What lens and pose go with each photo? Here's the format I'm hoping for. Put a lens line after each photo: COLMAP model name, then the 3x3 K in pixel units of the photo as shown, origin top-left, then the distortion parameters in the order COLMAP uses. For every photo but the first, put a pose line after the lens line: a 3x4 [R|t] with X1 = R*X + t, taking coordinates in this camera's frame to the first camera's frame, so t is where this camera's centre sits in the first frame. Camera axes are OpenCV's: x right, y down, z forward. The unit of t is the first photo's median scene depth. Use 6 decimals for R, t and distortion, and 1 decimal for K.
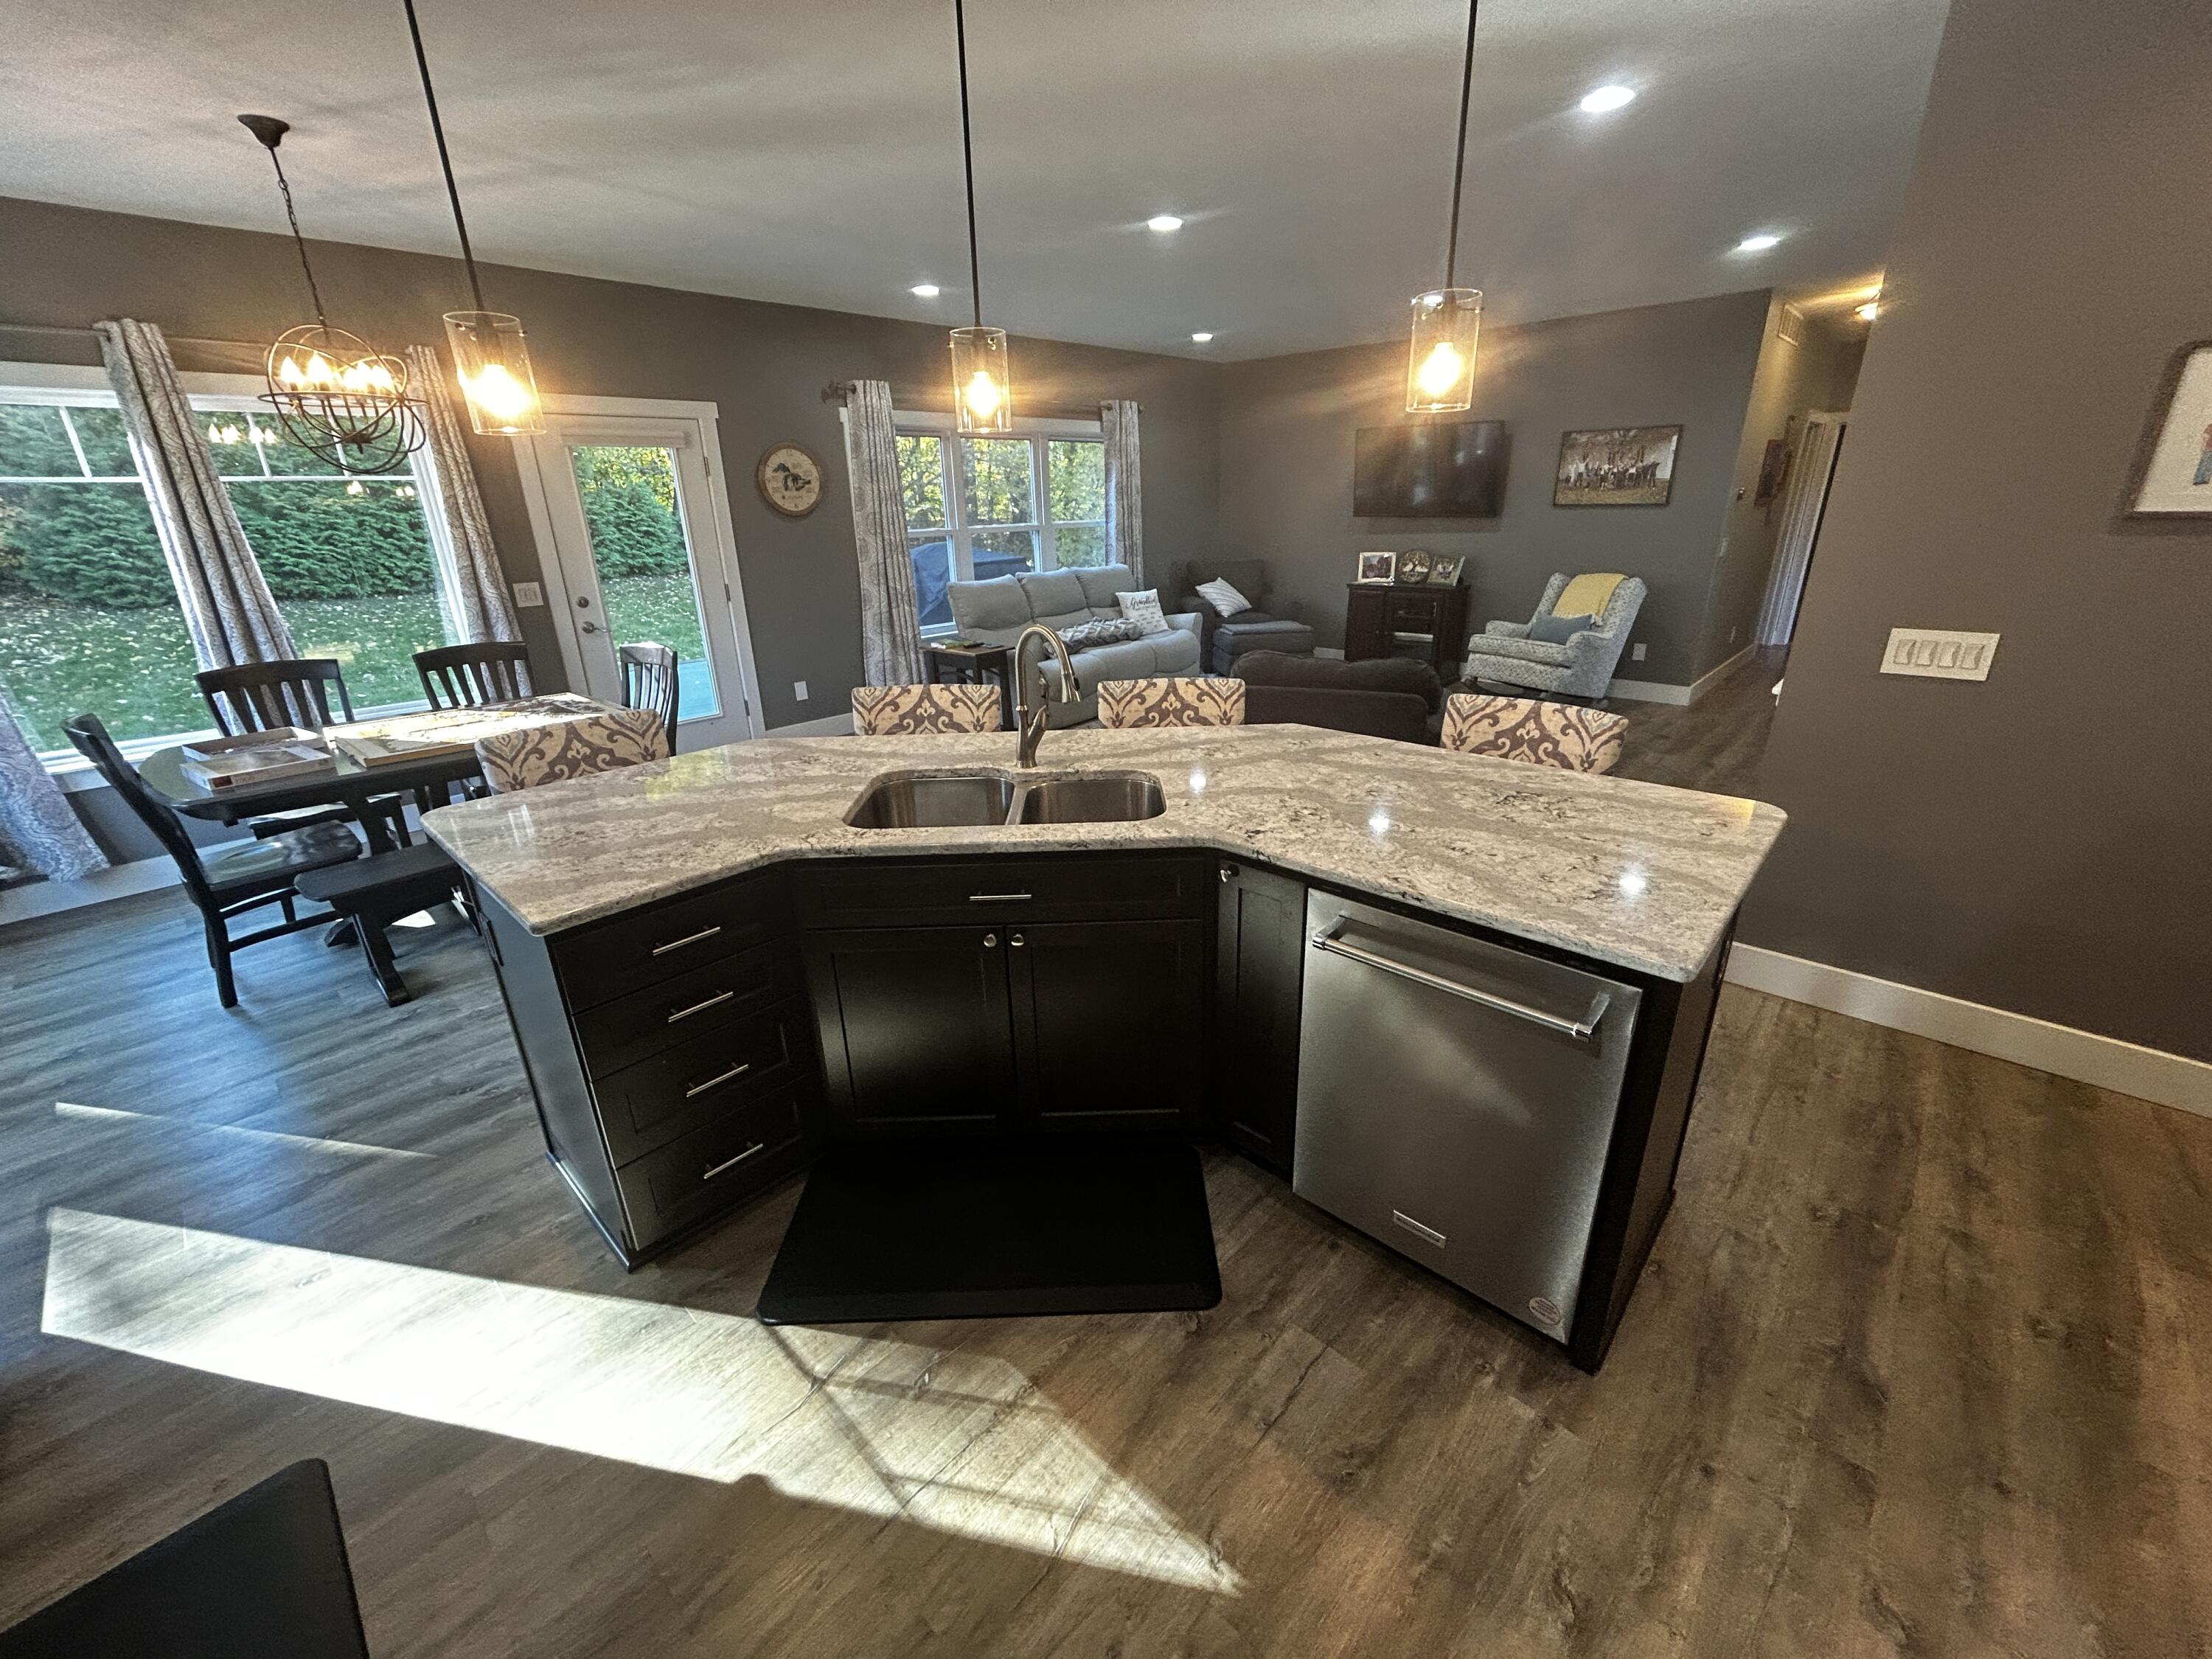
lens RADIAL K [[885.8, 0, 1103.1], [0, 885.8, 820.5], [0, 0, 1]] dist [-0.004717, -0.000133]
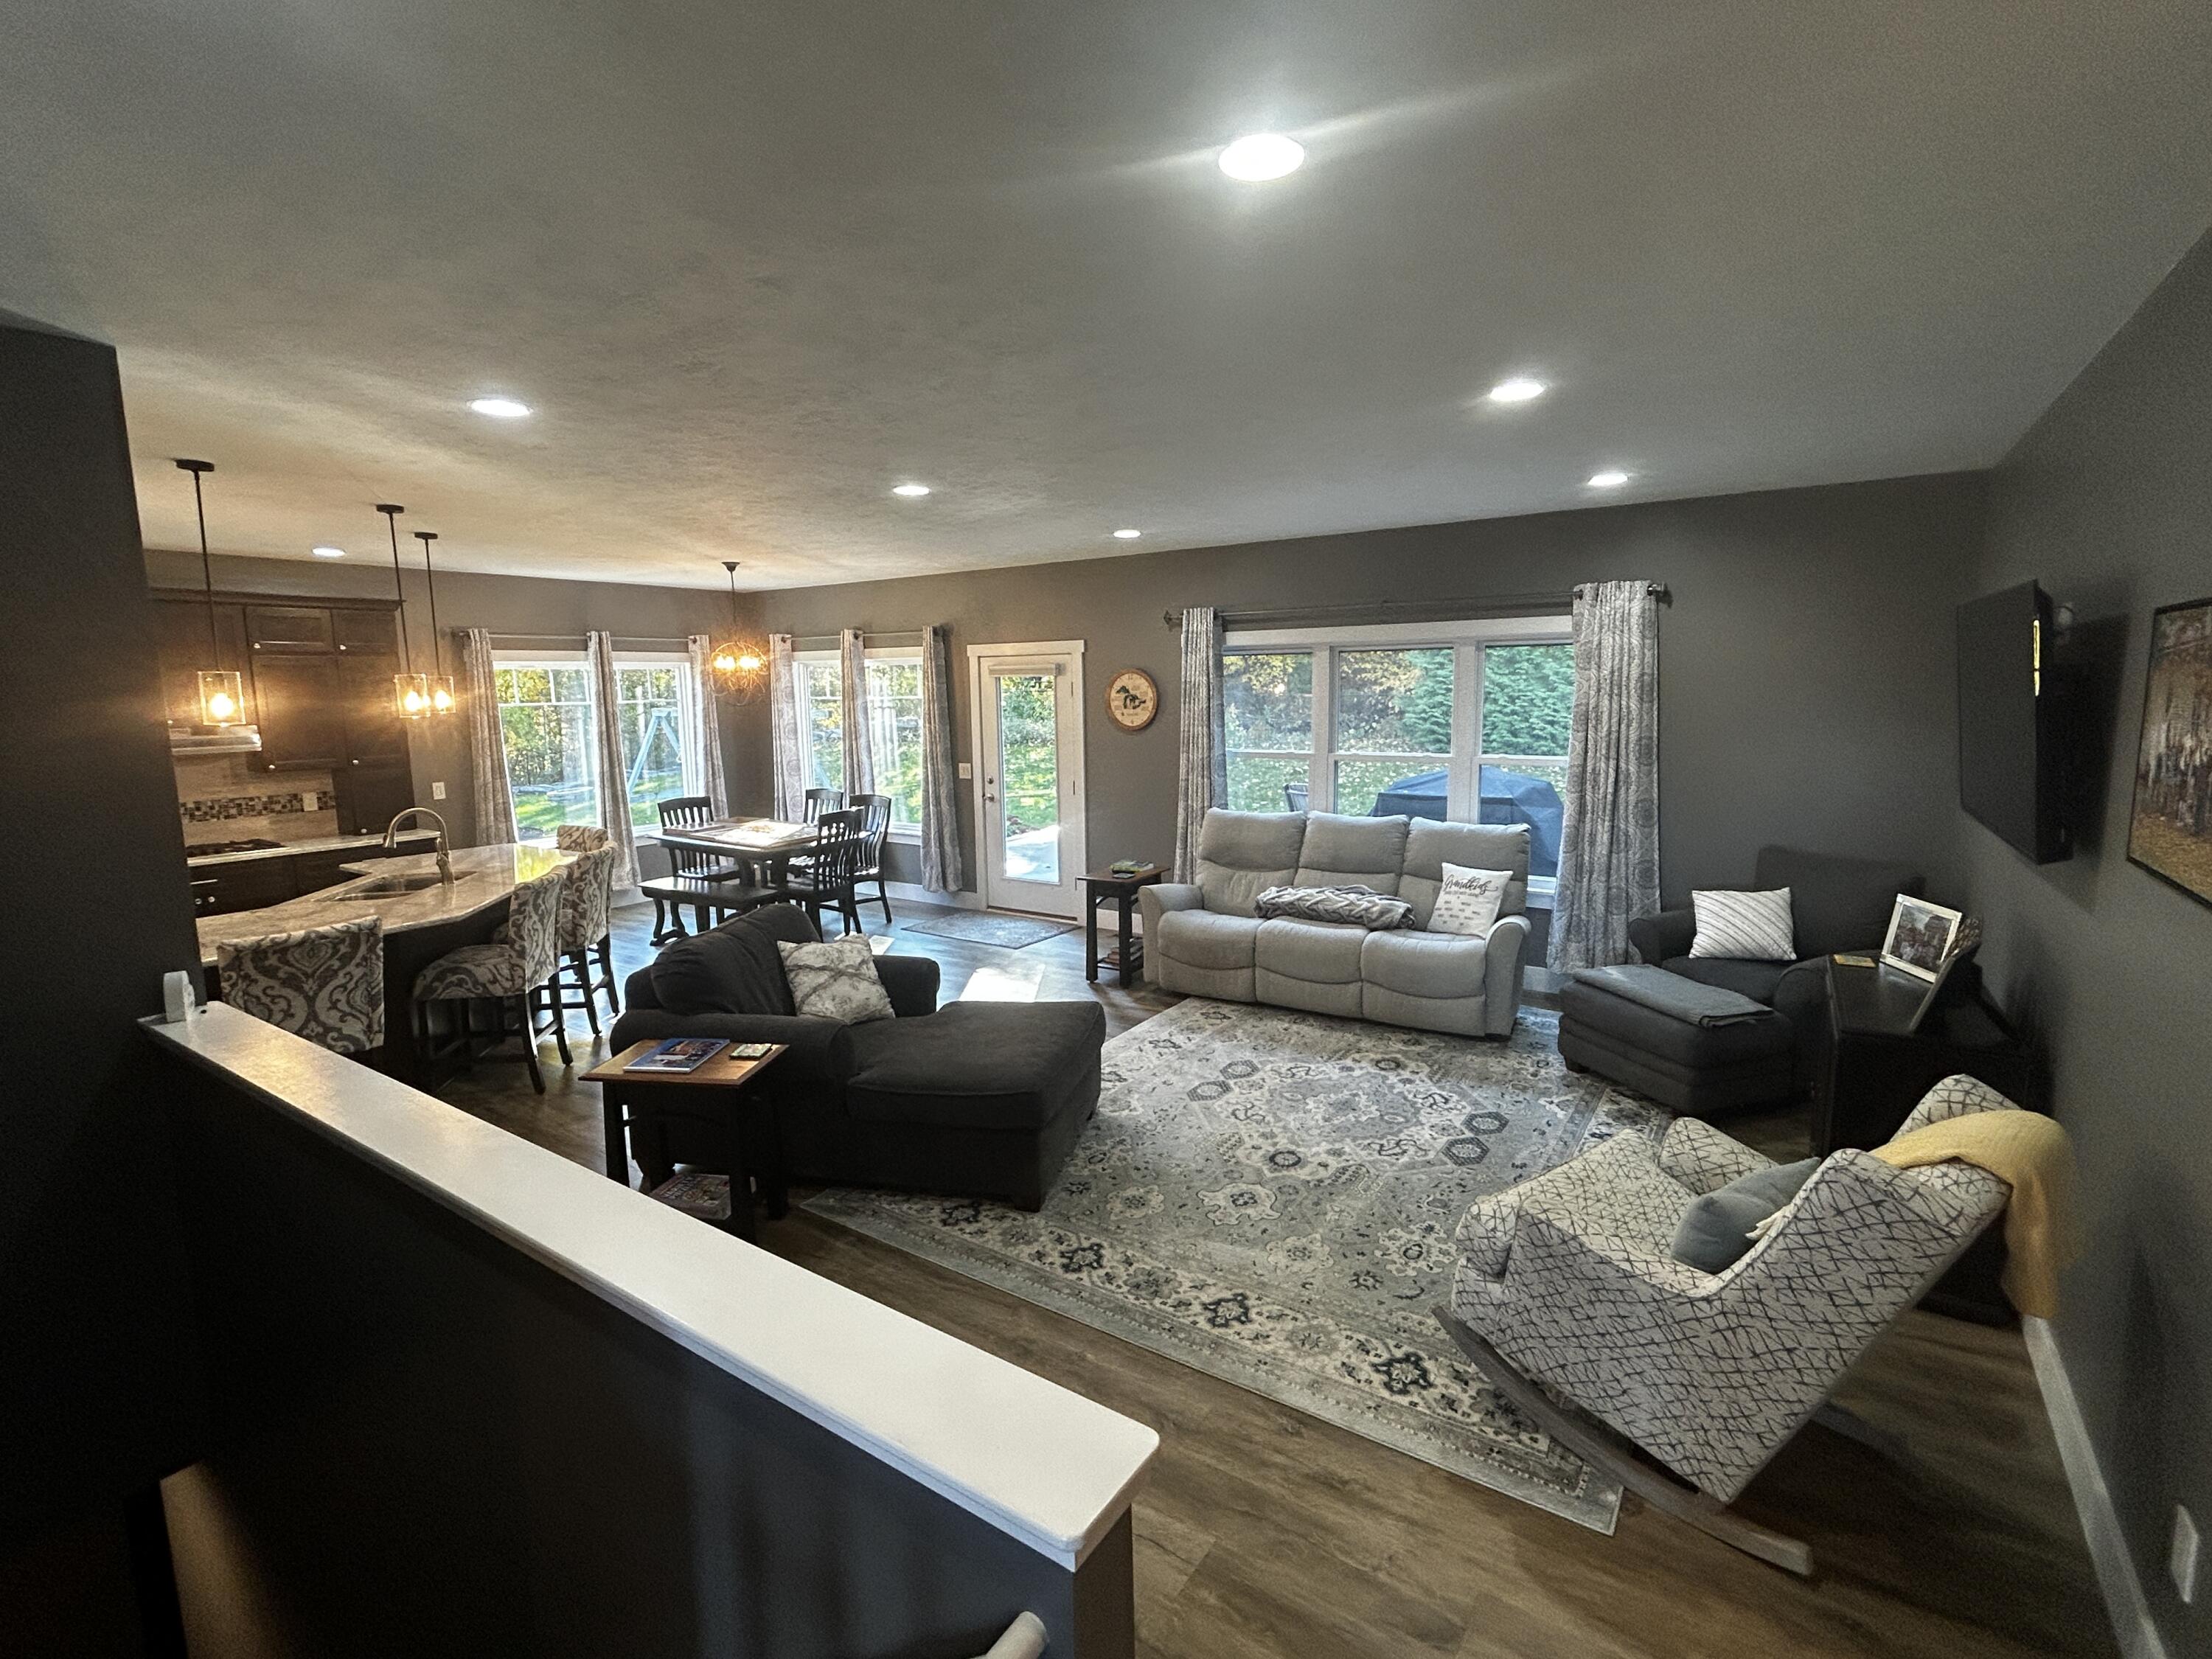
lens RADIAL K [[1034.3, 0, 1107.6], [0, 1034.3, 829.7], [0, 0, 1]] dist [0.000342, -0.000009]
pose [[0.153076, 0.158108, -0.975484, 0.933591], [-0.329149, 0.938911, 0.100530, -0.352546], [0.931788, 0.305691, 0.195766, 0.768407]]
